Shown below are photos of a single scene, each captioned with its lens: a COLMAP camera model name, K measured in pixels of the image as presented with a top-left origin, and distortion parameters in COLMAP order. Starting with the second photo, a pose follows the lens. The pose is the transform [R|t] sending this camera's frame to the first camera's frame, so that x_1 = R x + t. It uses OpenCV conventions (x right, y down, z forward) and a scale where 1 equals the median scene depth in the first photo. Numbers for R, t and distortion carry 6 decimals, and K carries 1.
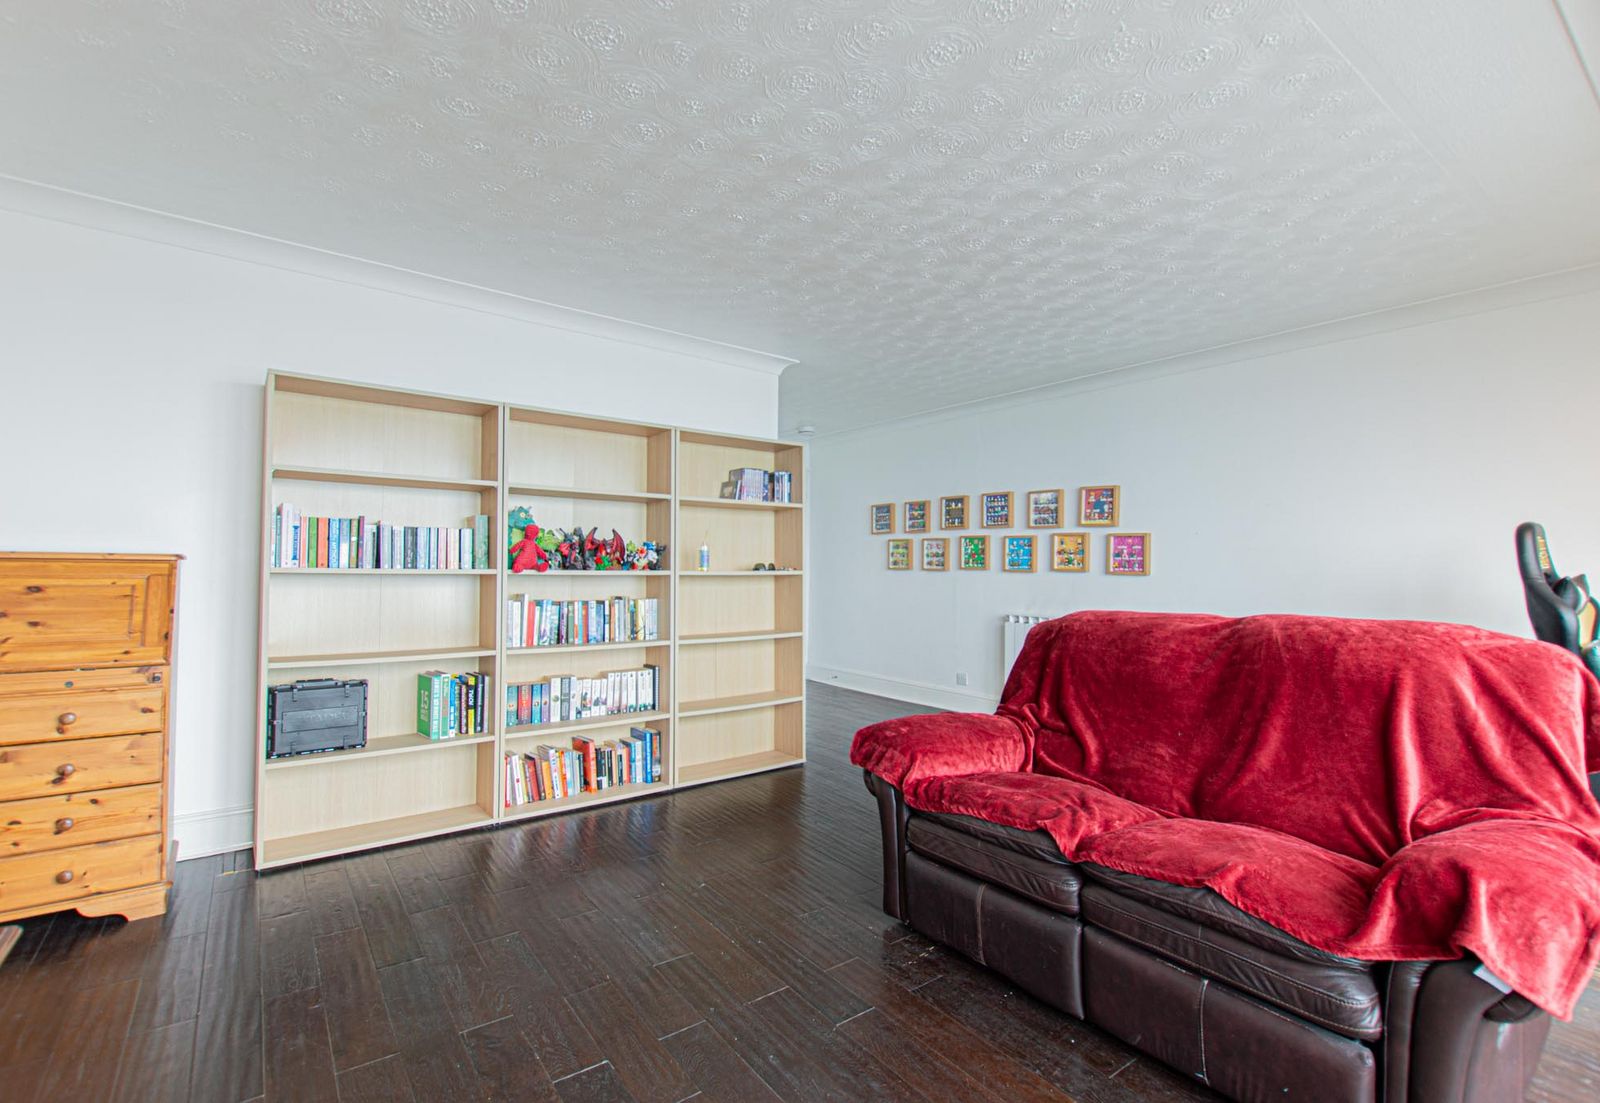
lens RADIAL K [[717.3, 0, 800.0], [0, 717.3, 551.5], [0, 0, 1]] dist [-0.000118, -0.000003]
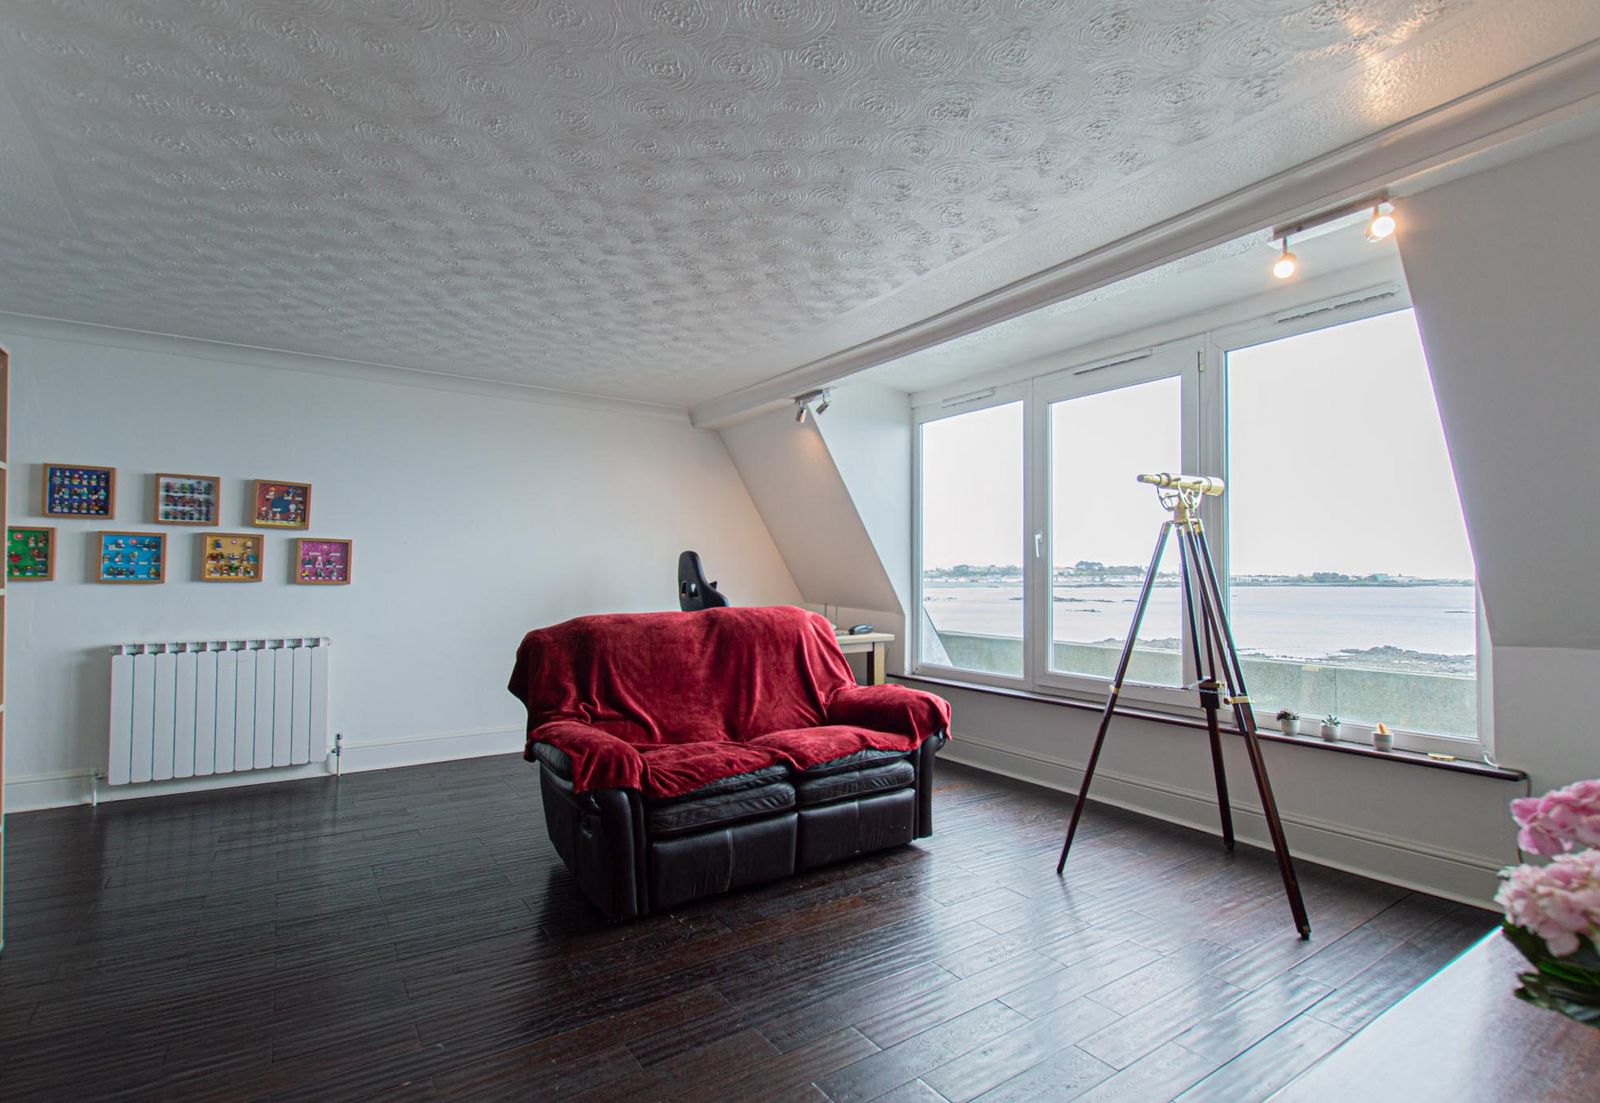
lens RADIAL K [[767.8, 0, 800.0], [0, 767.8, 551.5], [0, 0, 1]] dist [0.004812, 0.000563]
pose [[0.051830, 0.025551, 0.998329, -0.464934], [-0.024478, 0.999405, -0.024308, -0.000369], [-0.998356, -0.023178, 0.052425, 0.333452]]
